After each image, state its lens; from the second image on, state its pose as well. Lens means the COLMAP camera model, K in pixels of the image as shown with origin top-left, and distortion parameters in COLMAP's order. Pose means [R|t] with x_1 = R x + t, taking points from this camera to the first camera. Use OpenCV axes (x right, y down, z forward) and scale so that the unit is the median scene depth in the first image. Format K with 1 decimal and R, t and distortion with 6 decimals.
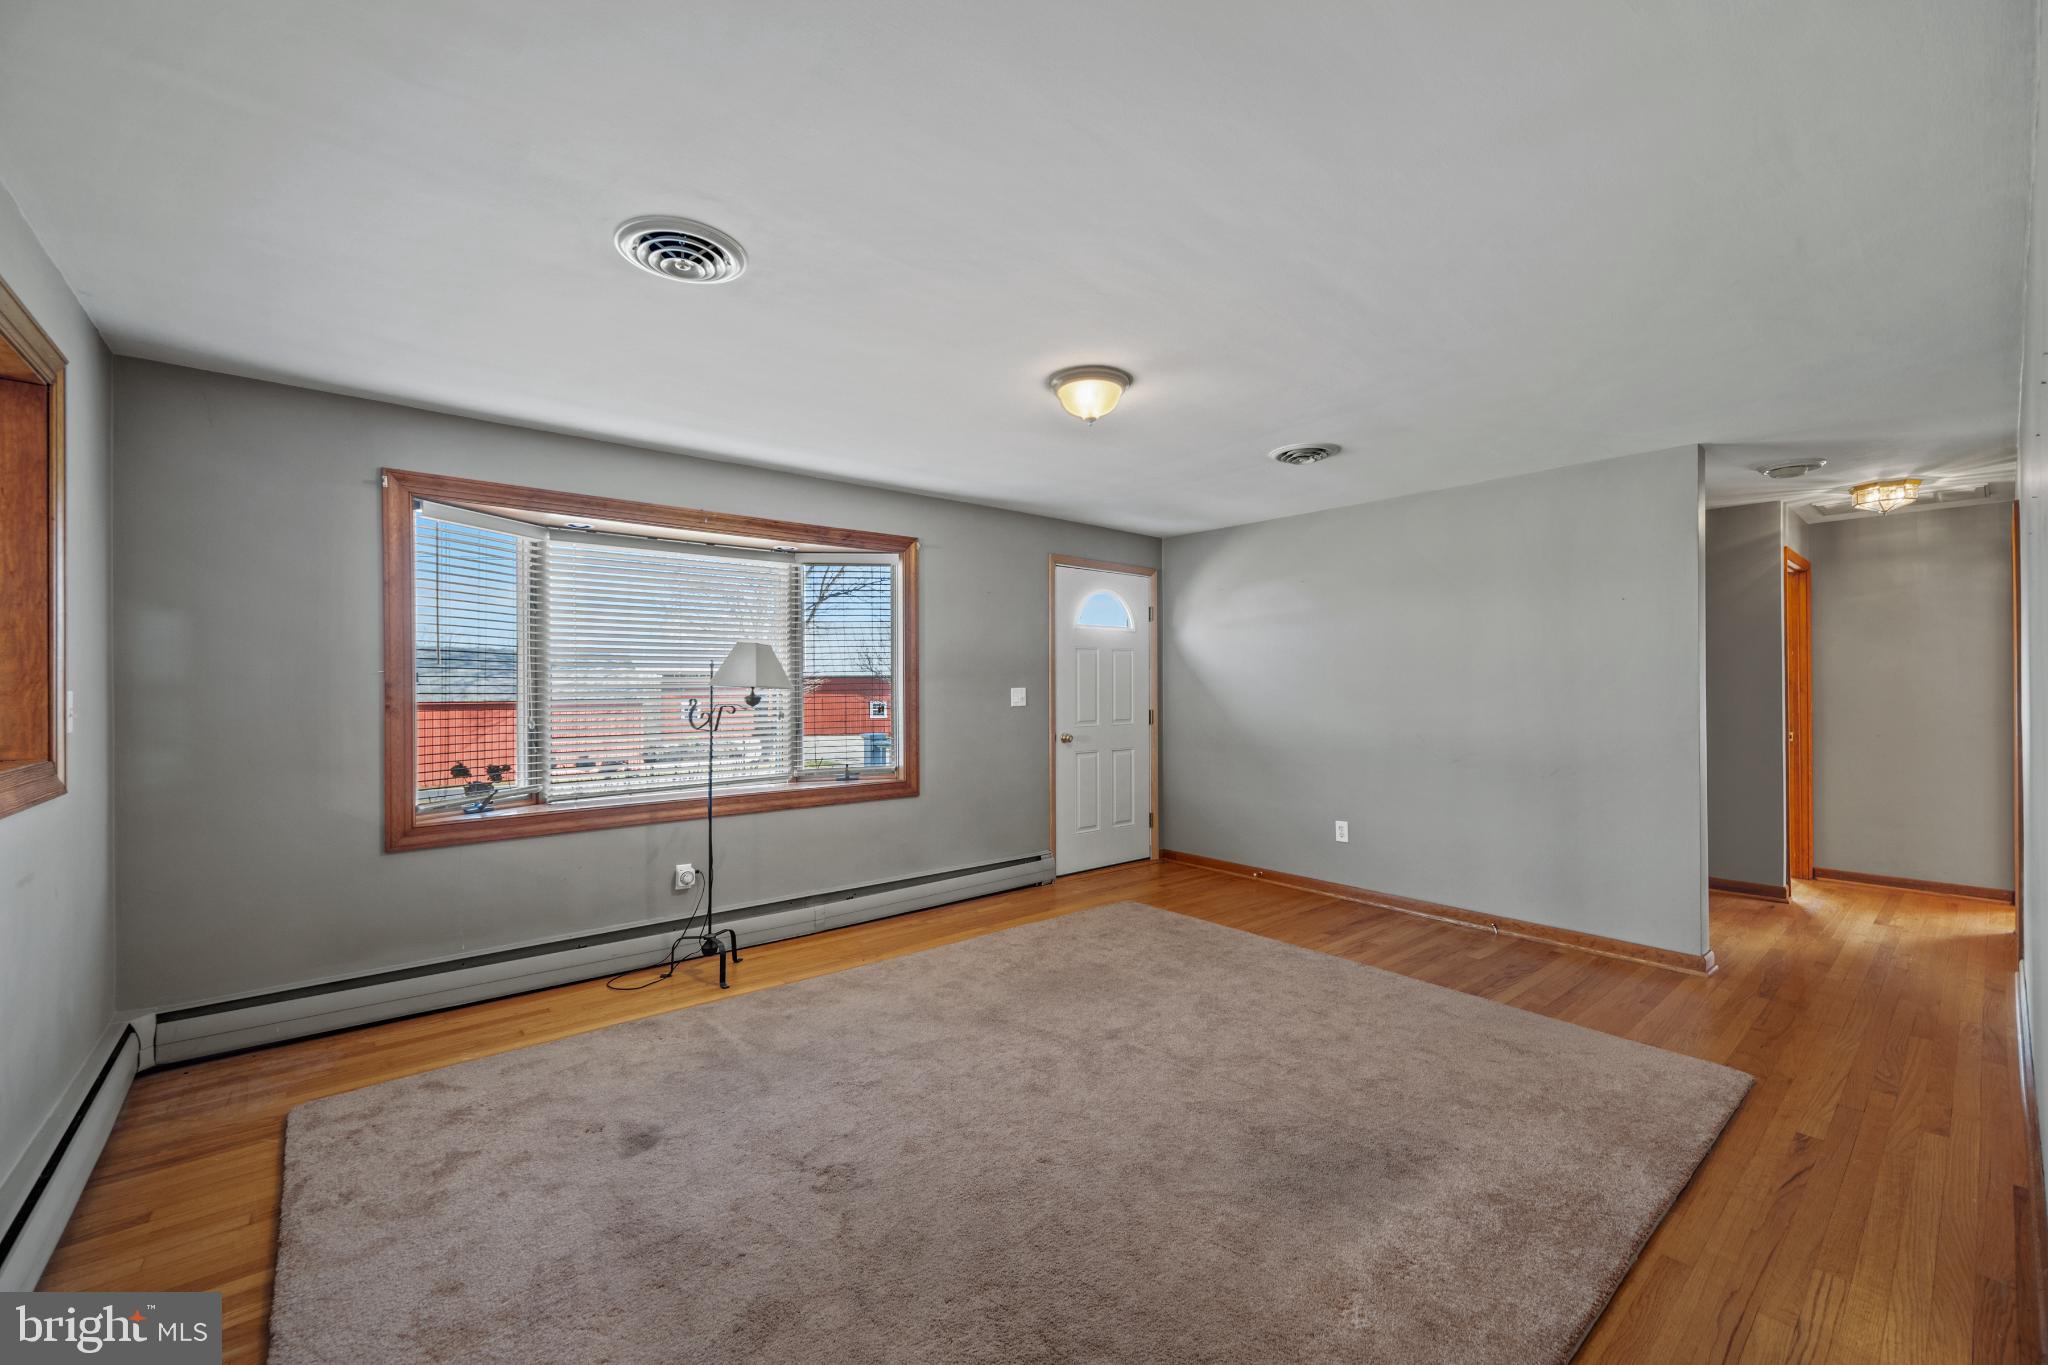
lens RADIAL K [[822.7, 0, 1010.7], [0, 822.7, 686.0], [0, 0, 1]] dist [0.000542, 0.000053]
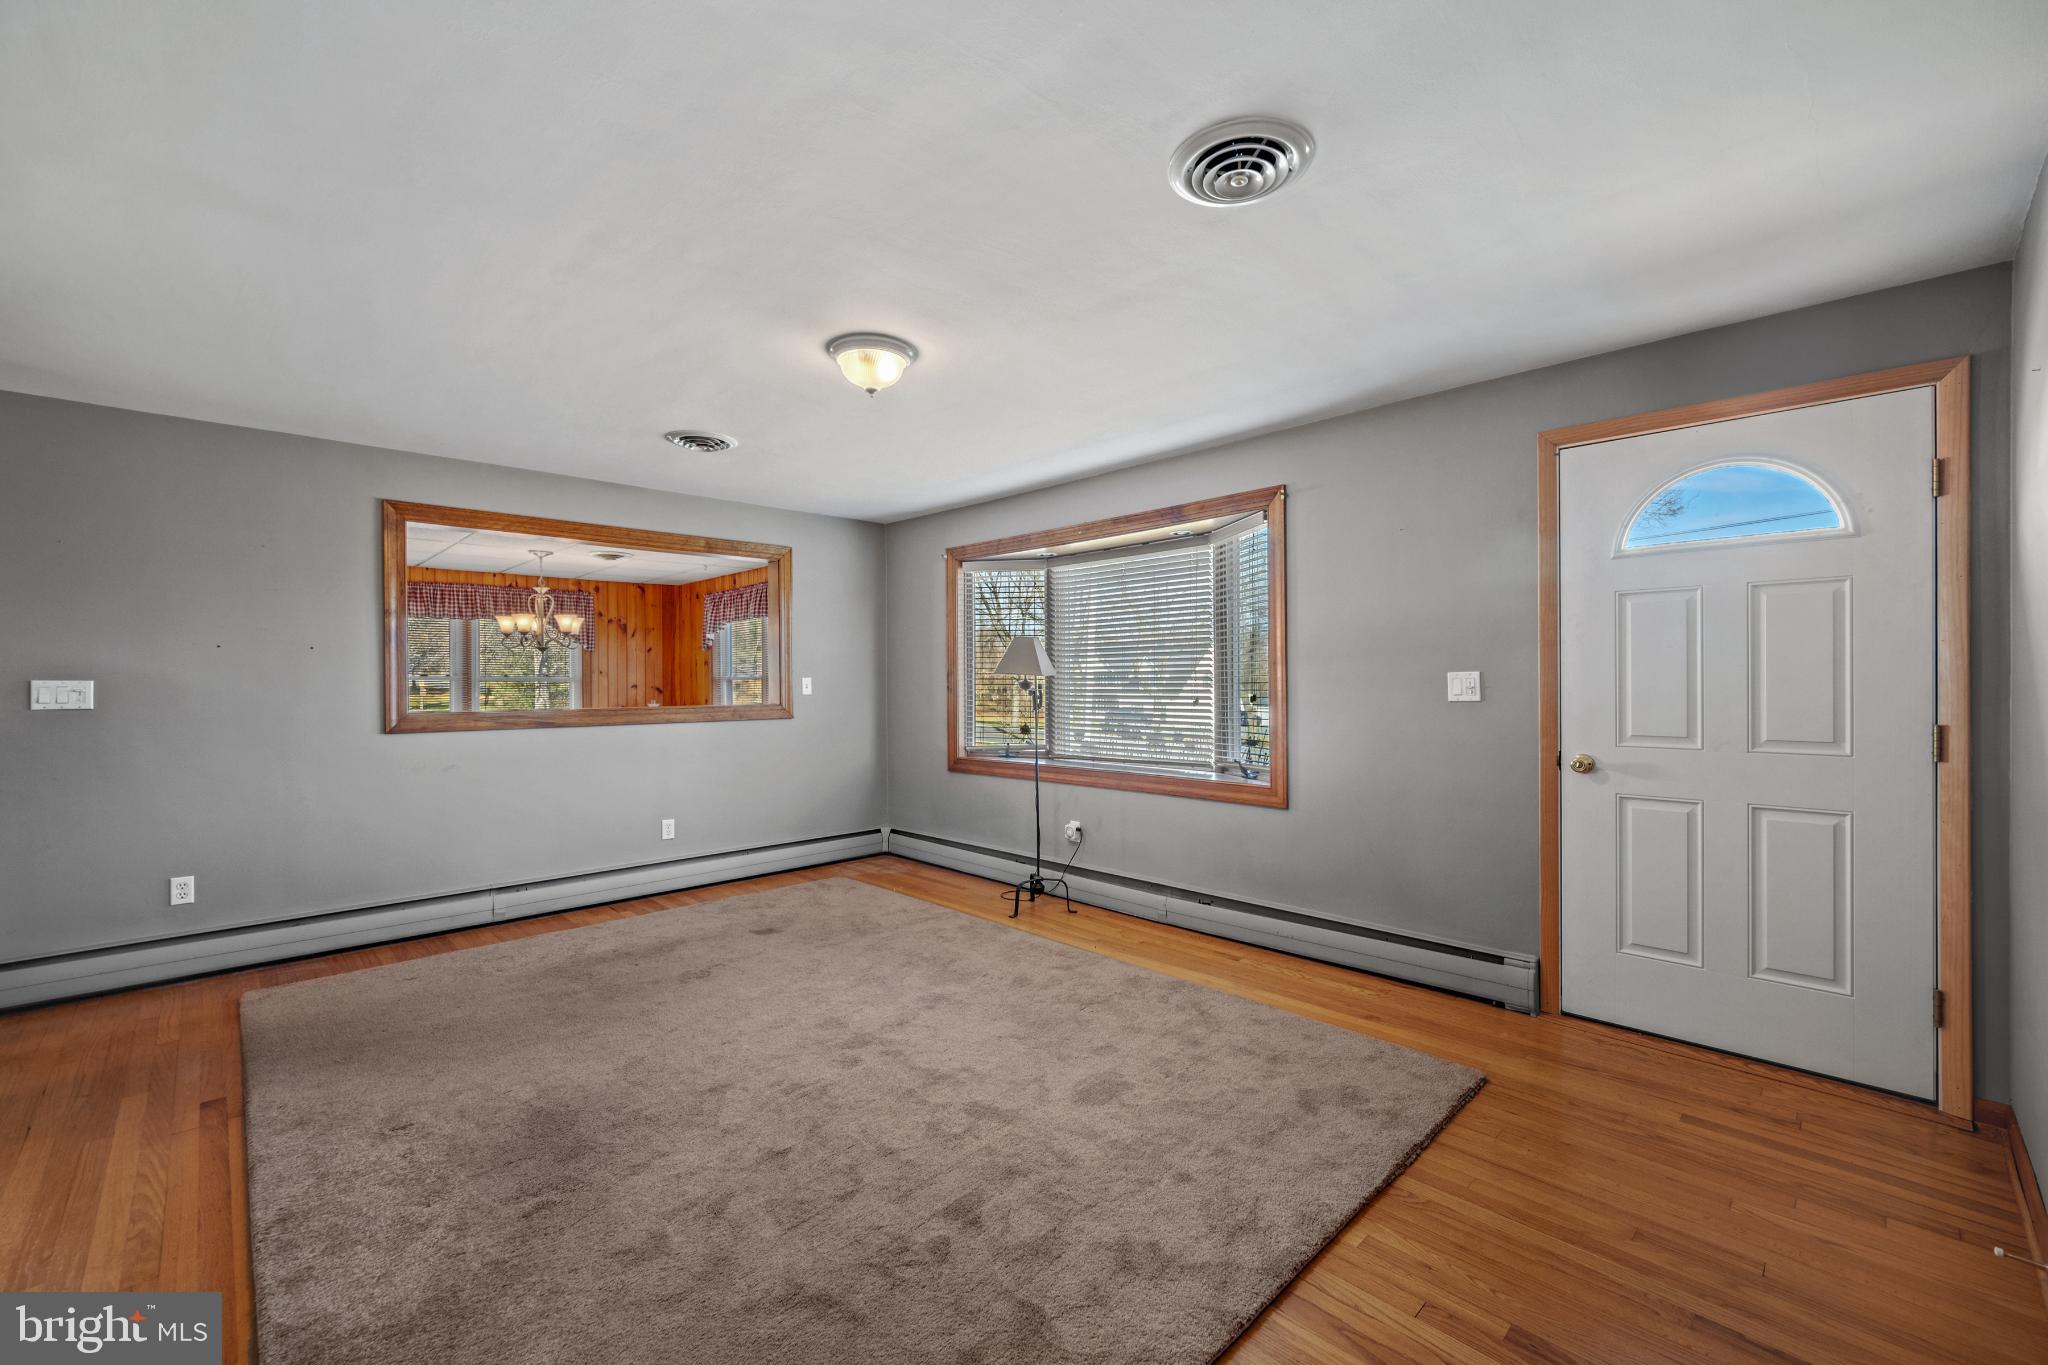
lens RADIAL K [[822.7, 0, 1017.4], [0, 822.7, 681.1], [0, 0, 1]] dist [0.000542, 0.000053]
pose [[0.083334, 0.004661, -0.996511, 0.695577], [0.007830, 0.999955, 0.005332, 0.003447], [0.996491, -0.008248, 0.083294, 0.710530]]
